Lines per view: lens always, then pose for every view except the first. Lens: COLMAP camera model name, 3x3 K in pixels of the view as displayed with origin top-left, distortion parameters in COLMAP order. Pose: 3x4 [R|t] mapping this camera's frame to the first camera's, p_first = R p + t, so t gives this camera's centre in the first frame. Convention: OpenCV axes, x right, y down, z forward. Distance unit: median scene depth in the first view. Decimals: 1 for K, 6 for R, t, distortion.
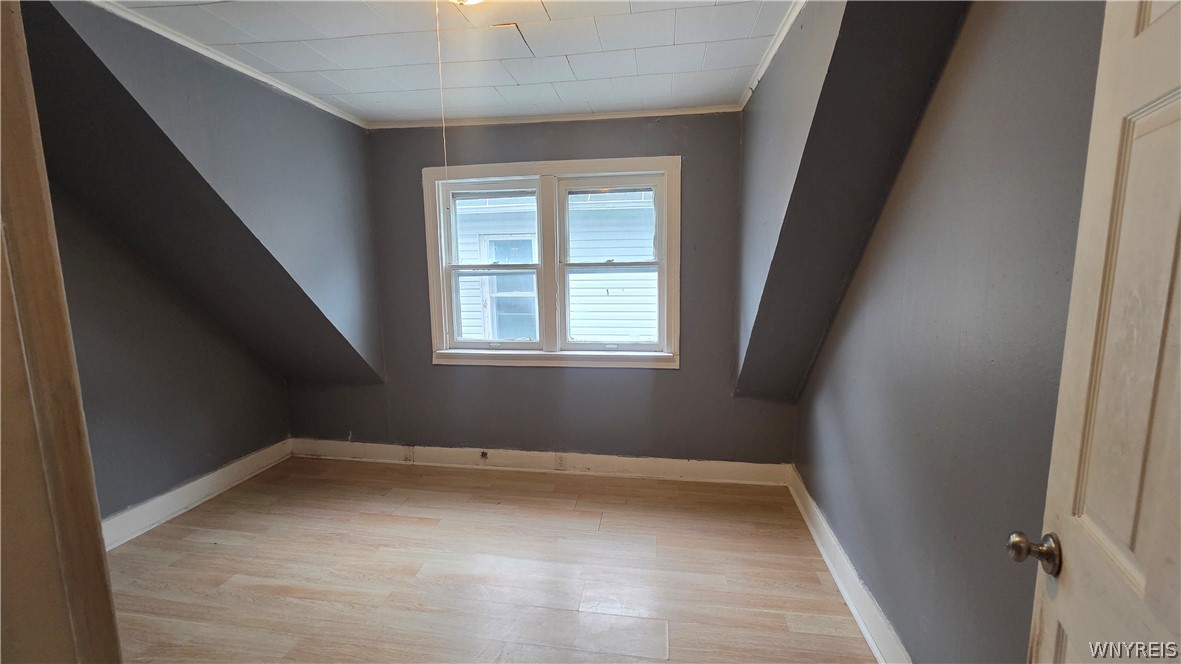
lens RADIAL K [[480.9, 0, 588.6], [0, 480.9, 336.4], [0, 0, 1]] dist [0.000571, -0.000160]
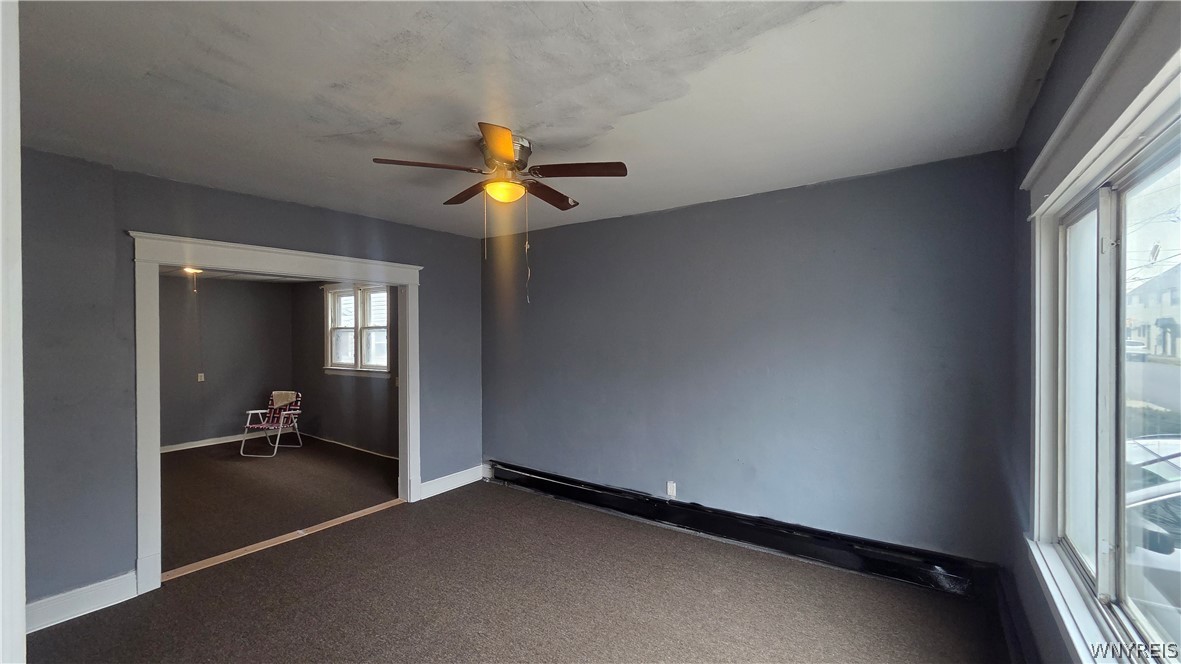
lens RADIAL K [[480.9, 0, 588.6], [0, 480.9, 336.4], [0, 0, 1]] dist [0.000571, -0.000160]
pose [[0.901359, 0.011930, -0.432908, 1.719033], [-0.063935, 0.992333, -0.105775, 0.049788], [0.428327, 0.123019, 0.895211, -0.448441]]
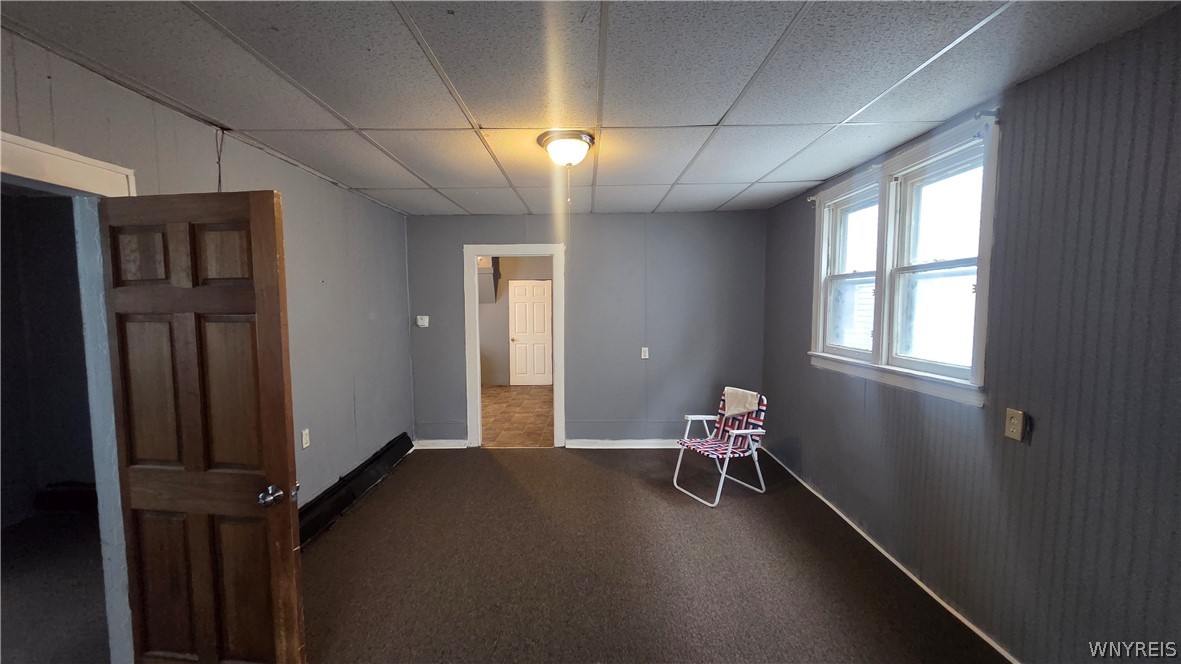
lens RADIAL K [[480.9, 0, 588.6], [0, 480.9, 336.4], [0, 0, 1]] dist [0.000571, -0.000160]
pose [[0.163189, 0.078211, -0.983490, 0.730578], [-0.131201, 0.989719, 0.056936, 0.000073], [0.977832, 0.119744, 0.171773, 0.292907]]
